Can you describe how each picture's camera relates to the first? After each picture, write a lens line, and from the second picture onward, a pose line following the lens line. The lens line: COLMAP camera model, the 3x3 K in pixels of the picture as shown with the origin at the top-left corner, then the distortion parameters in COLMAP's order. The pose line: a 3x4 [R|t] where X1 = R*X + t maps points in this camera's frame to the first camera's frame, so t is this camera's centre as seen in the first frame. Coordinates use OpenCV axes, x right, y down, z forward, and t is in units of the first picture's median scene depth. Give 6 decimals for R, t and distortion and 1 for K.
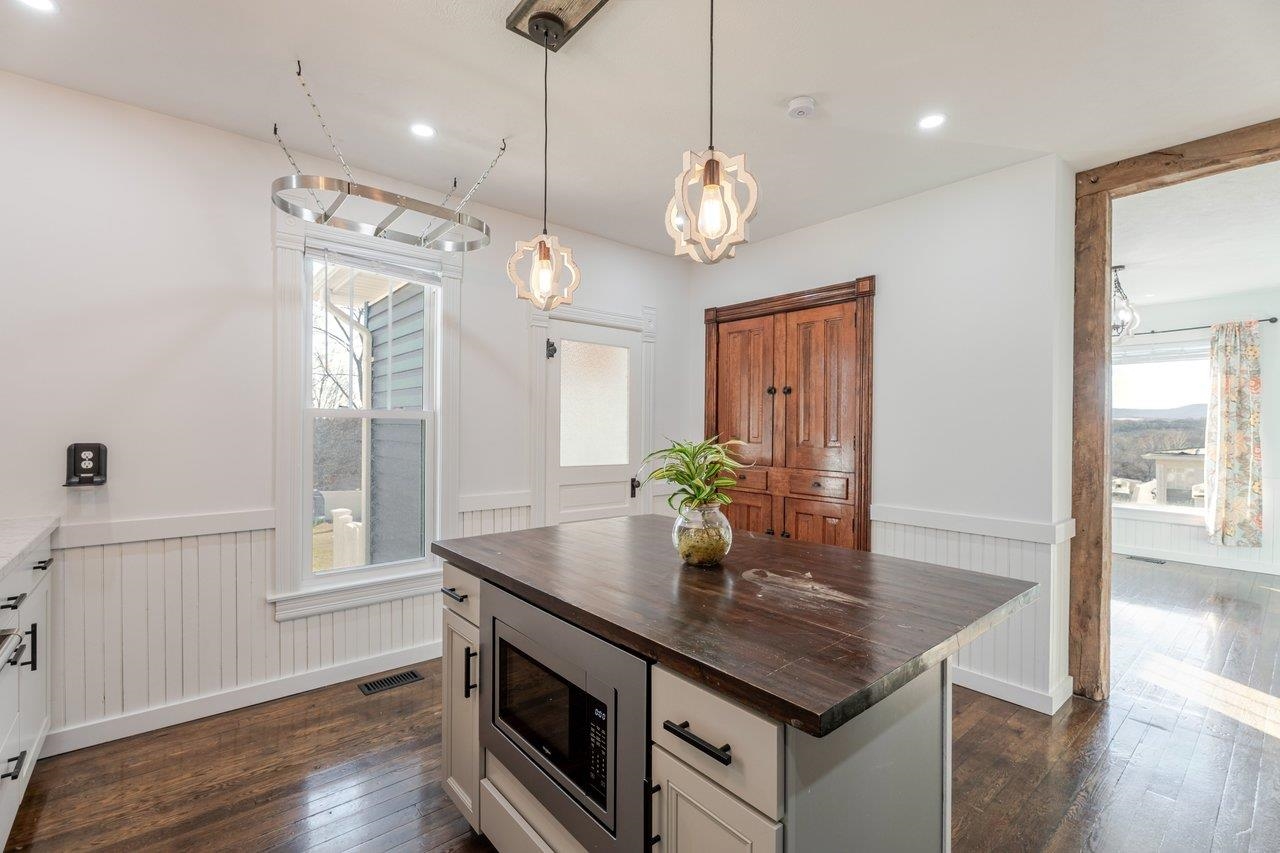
lens RADIAL K [[558.6, 0, 633.1], [0, 558.6, 429.2], [0, 0, 1]] dist [-0.006075, 0.000504]
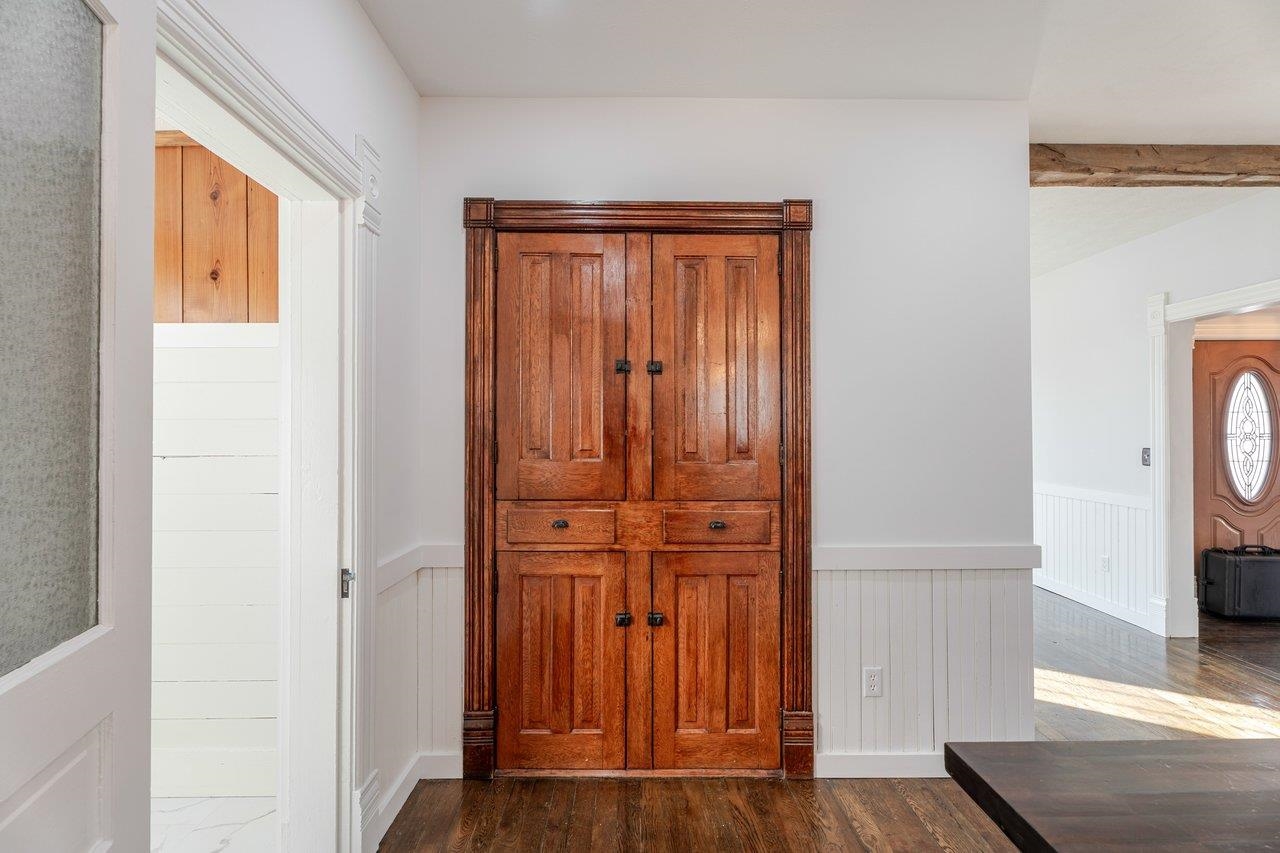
lens RADIAL K [[558.6, 0, 637.7], [0, 558.6, 427.4], [0, 0, 1]] dist [-0.006075, 0.000504]
pose [[0.636771, -0.001761, 0.771051, -0.184598], [0.012163, 0.999896, -0.007762, -0.003032], [-0.770957, 0.014321, 0.636726, 0.648205]]
